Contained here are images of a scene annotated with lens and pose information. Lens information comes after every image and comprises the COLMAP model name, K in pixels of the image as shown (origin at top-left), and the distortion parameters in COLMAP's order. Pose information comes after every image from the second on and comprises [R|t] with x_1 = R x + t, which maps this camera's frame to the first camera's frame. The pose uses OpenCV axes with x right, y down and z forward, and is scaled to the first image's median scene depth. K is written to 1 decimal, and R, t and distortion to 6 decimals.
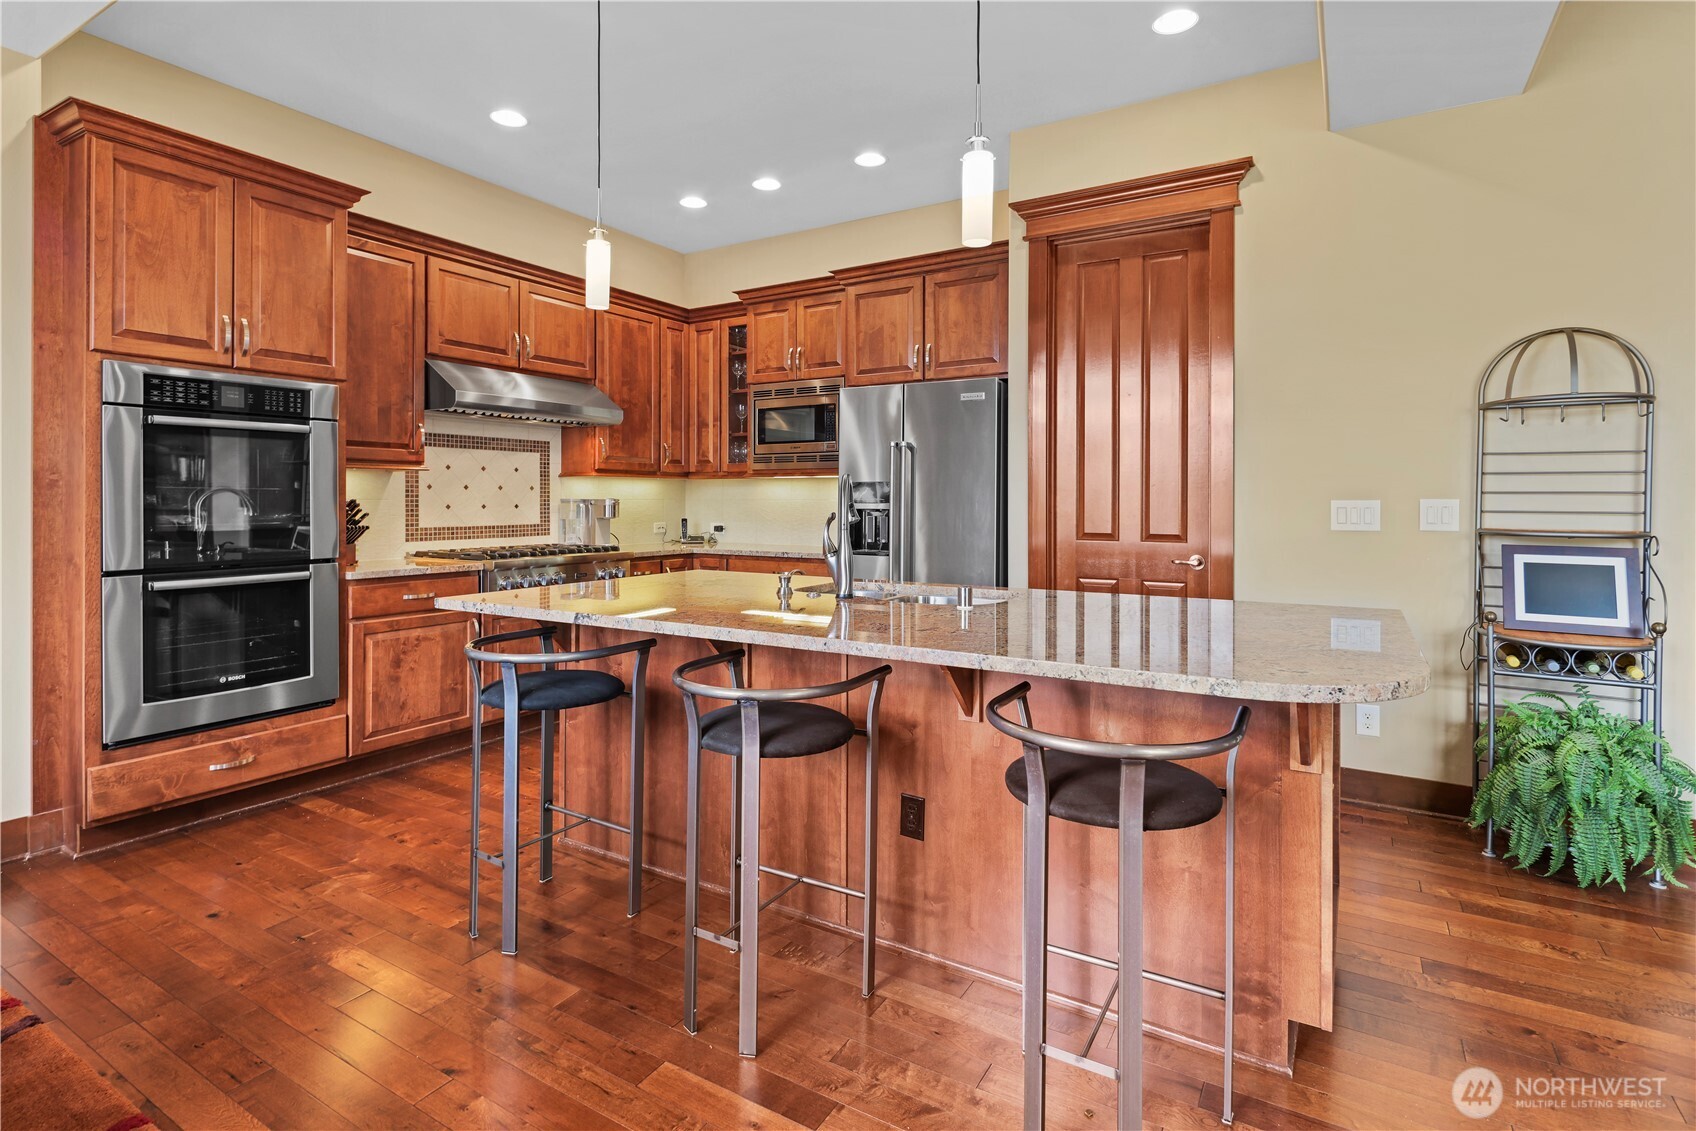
lens RADIAL K [[841.1, 0, 835.9], [0, 841.1, 505.5], [0, 0, 1]] dist [0.003461, -0.006947]
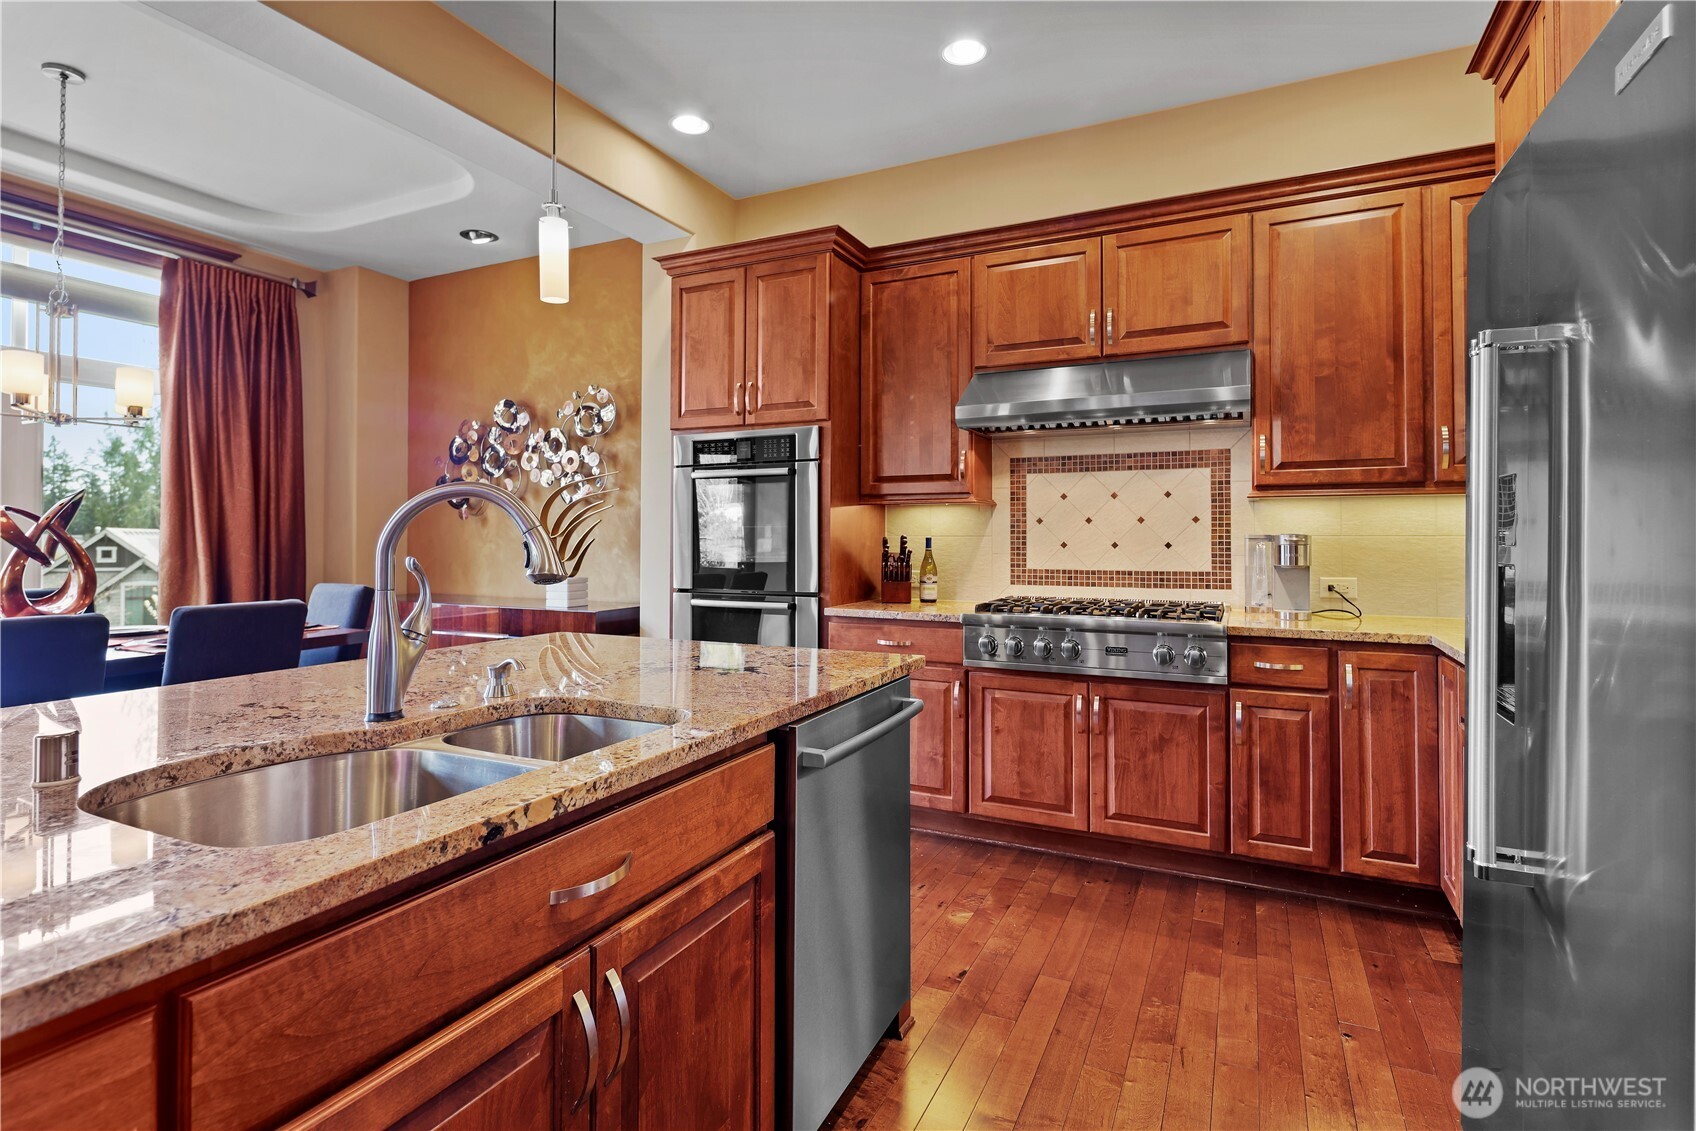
lens RADIAL K [[841.1, 0, 836.8], [0, 841.1, 527.9], [0, 0, 1]] dist [0.003461, -0.006947]
pose [[0.098643, -0.016717, -0.994982, 0.346070], [-0.006167, 0.999829, -0.017410, 0.000481], [0.995104, 0.007854, 0.098523, 0.736290]]
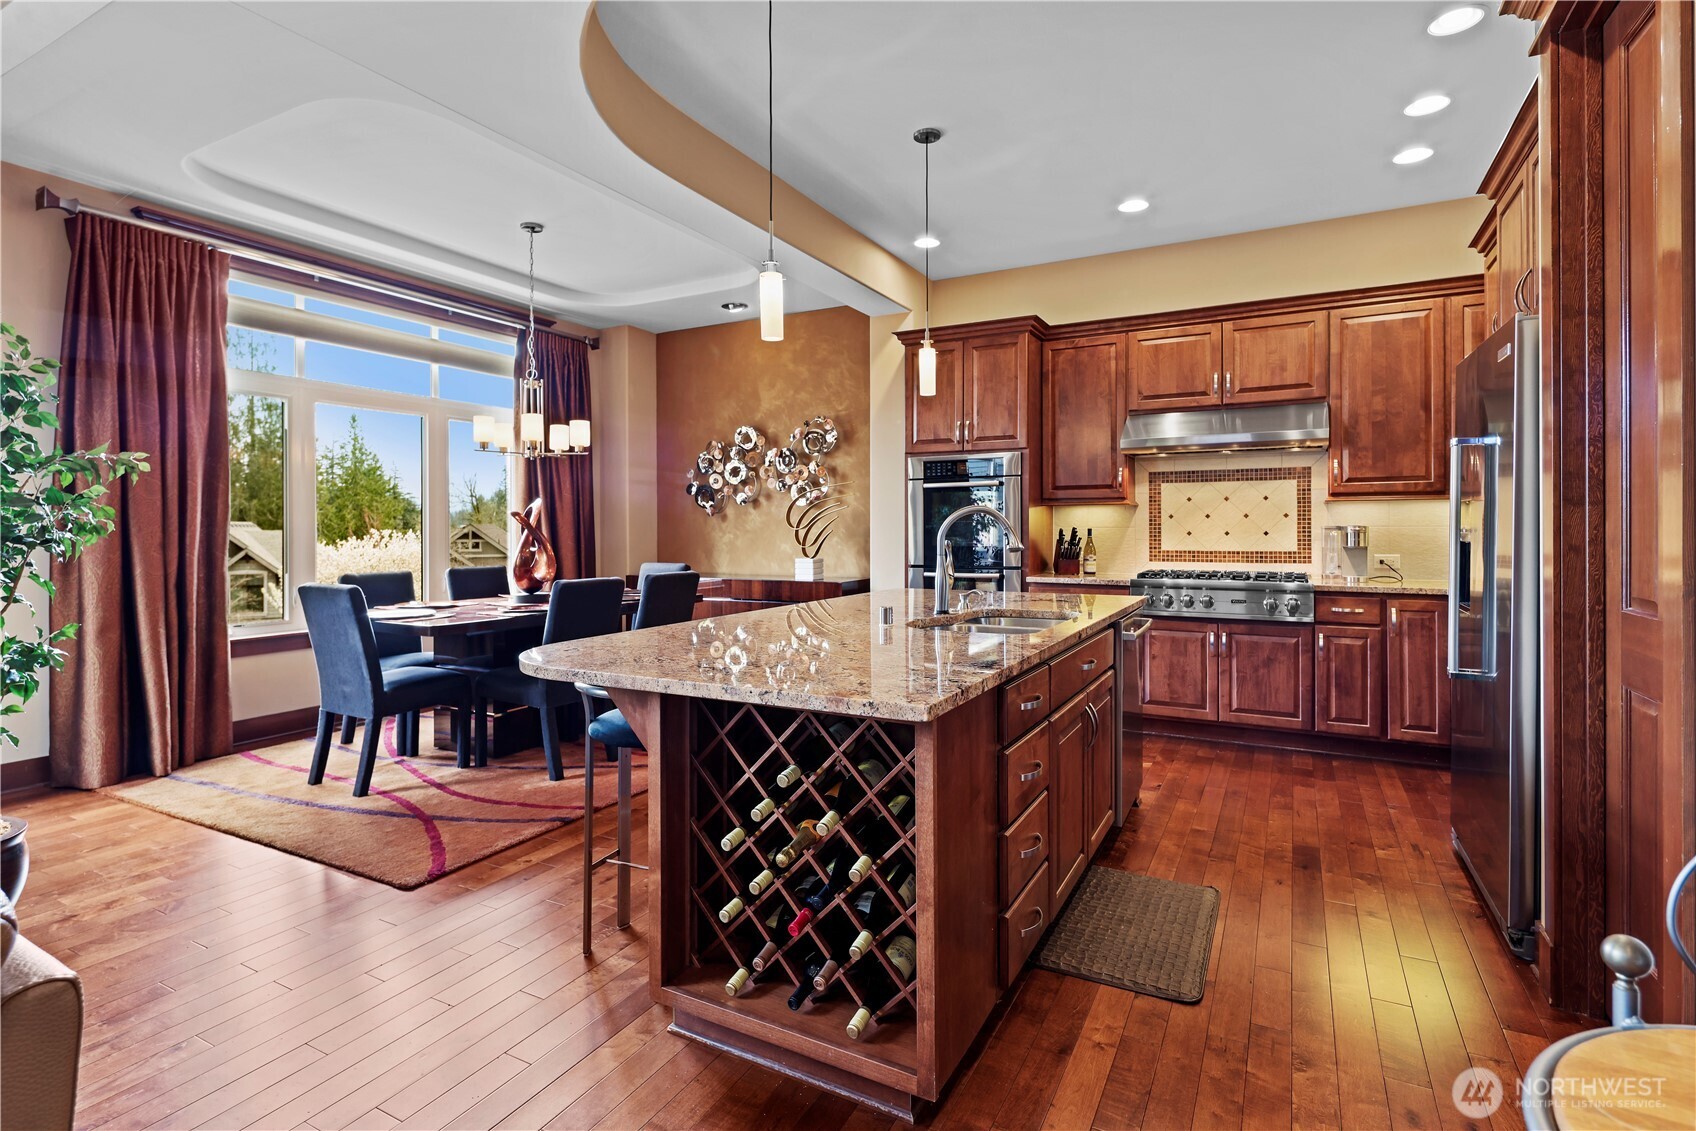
lens RADIAL K [[841.1, 0, 834.2], [0, 841.1, 529.3], [0, 0, 1]] dist [0.003461, -0.006947]
pose [[0.054033, -0.002213, -0.998537, 0.709018], [-0.001623, 0.999996, -0.002304, -0.000612], [0.998538, 0.001745, 0.054029, 0.469295]]
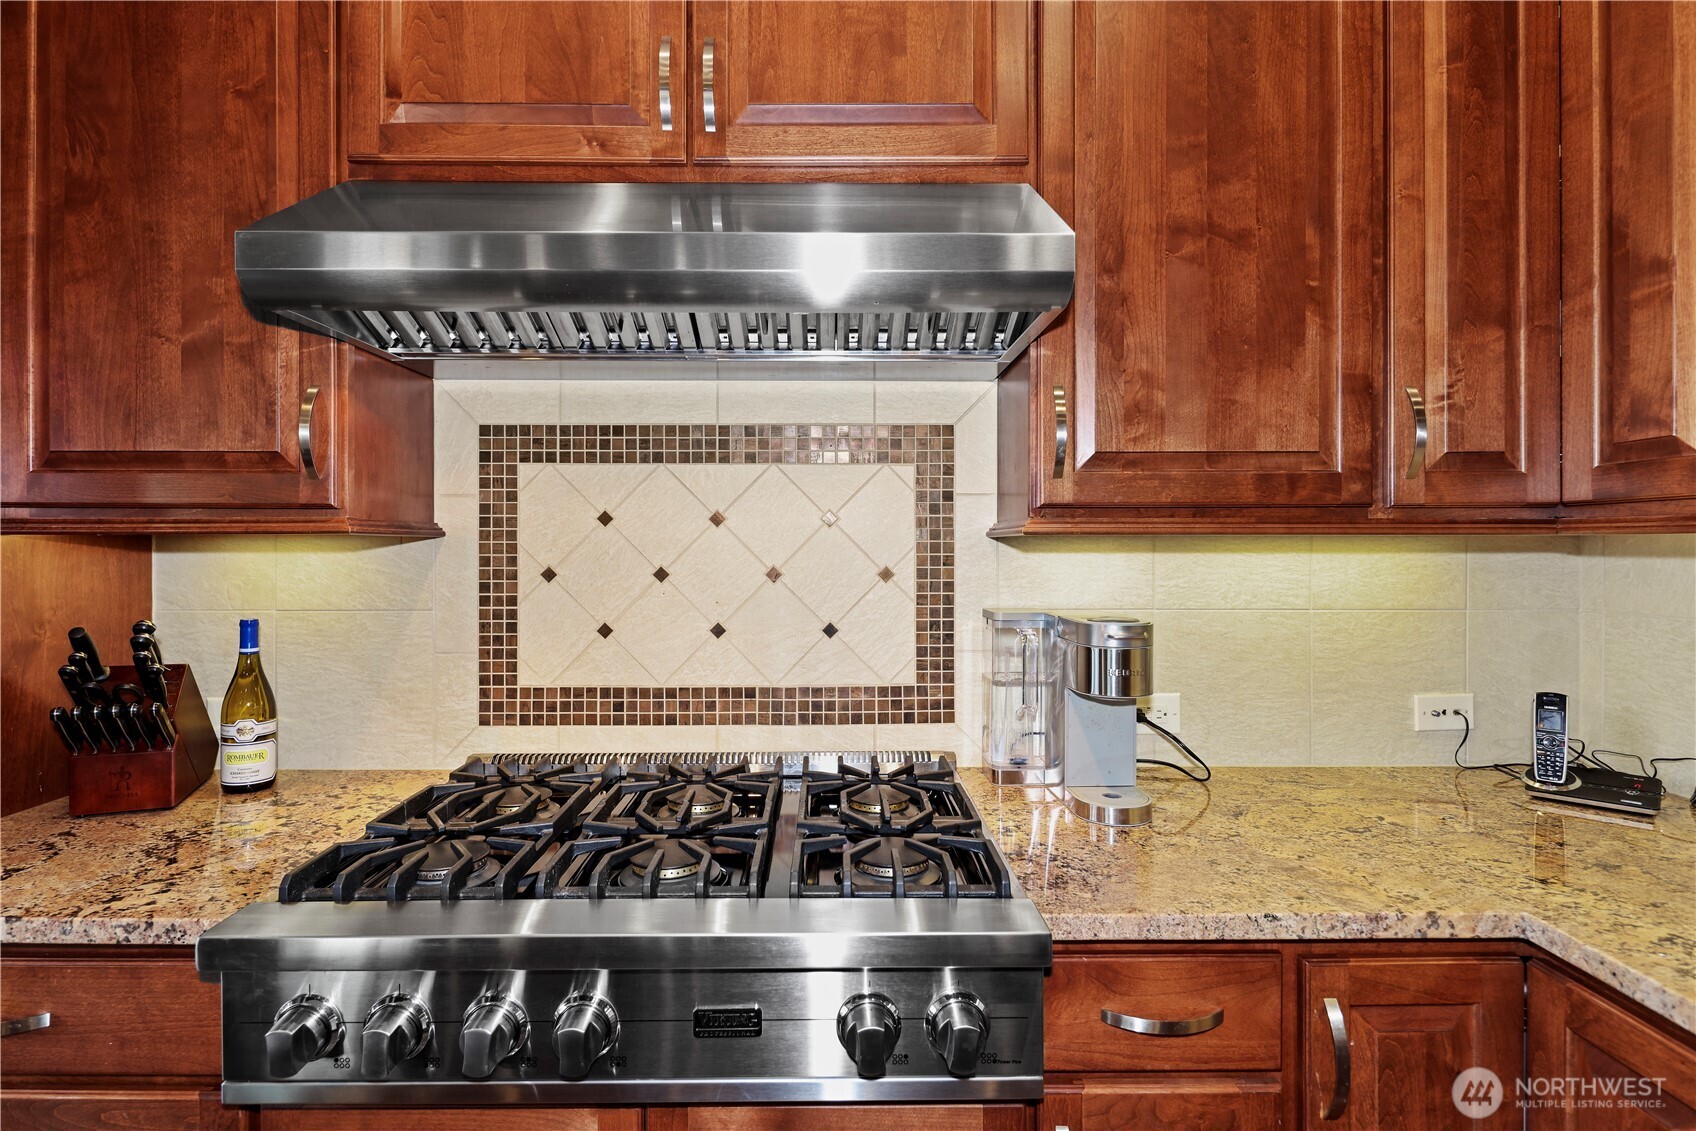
lens RADIAL K [[841.1, 0, 843.5], [0, 841.1, 550.9], [0, 0, 1]] dist [0.003461, -0.006947]
pose [[0.542643, -0.001308, -0.839962, -0.115573], [-0.002631, 0.999991, -0.003257, -0.032728], [0.839959, 0.003977, 0.542635, 0.938061]]
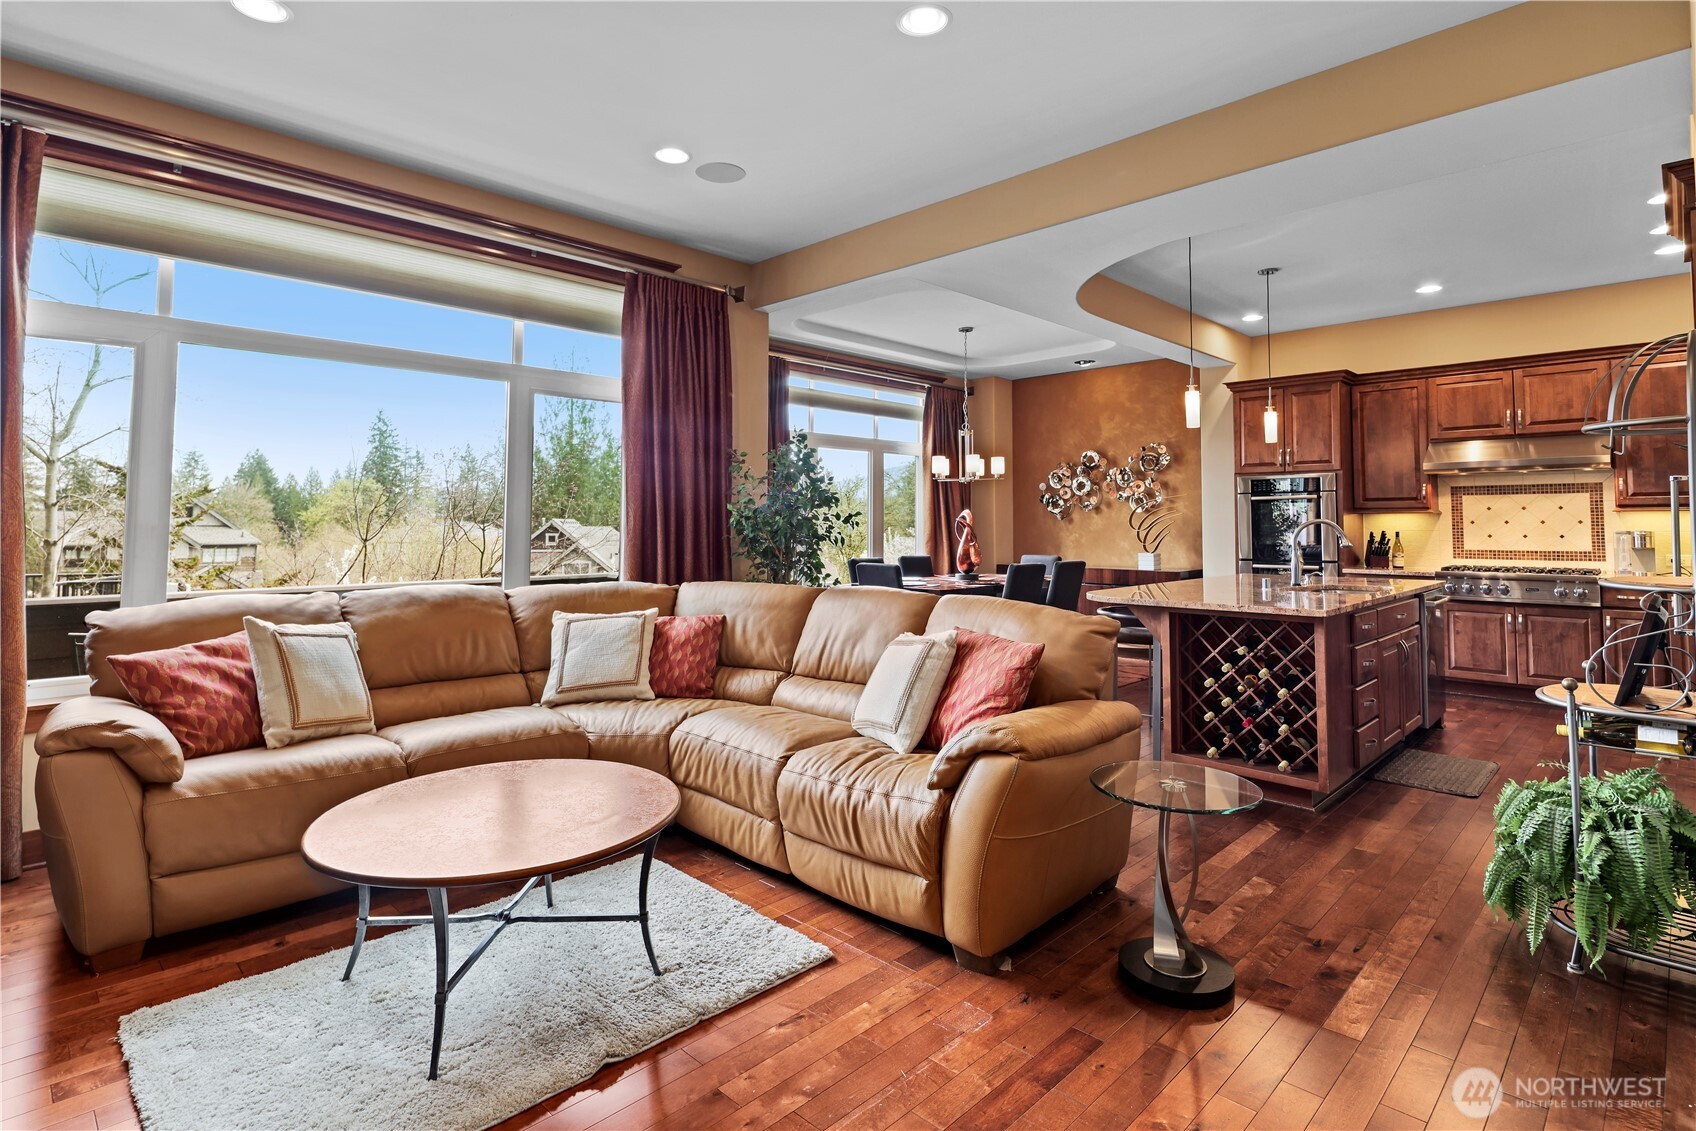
lens RADIAL K [[841.1, 0, 833.5], [0, 841.1, 486.3], [0, 0, 1]] dist [0.003461, -0.006947]
pose [[-0.234215, -0.049407, -0.970929, 1.265929], [-0.006600, 0.998766, -0.049231, -0.005641], [0.972162, -0.005123, -0.234252, 0.257533]]
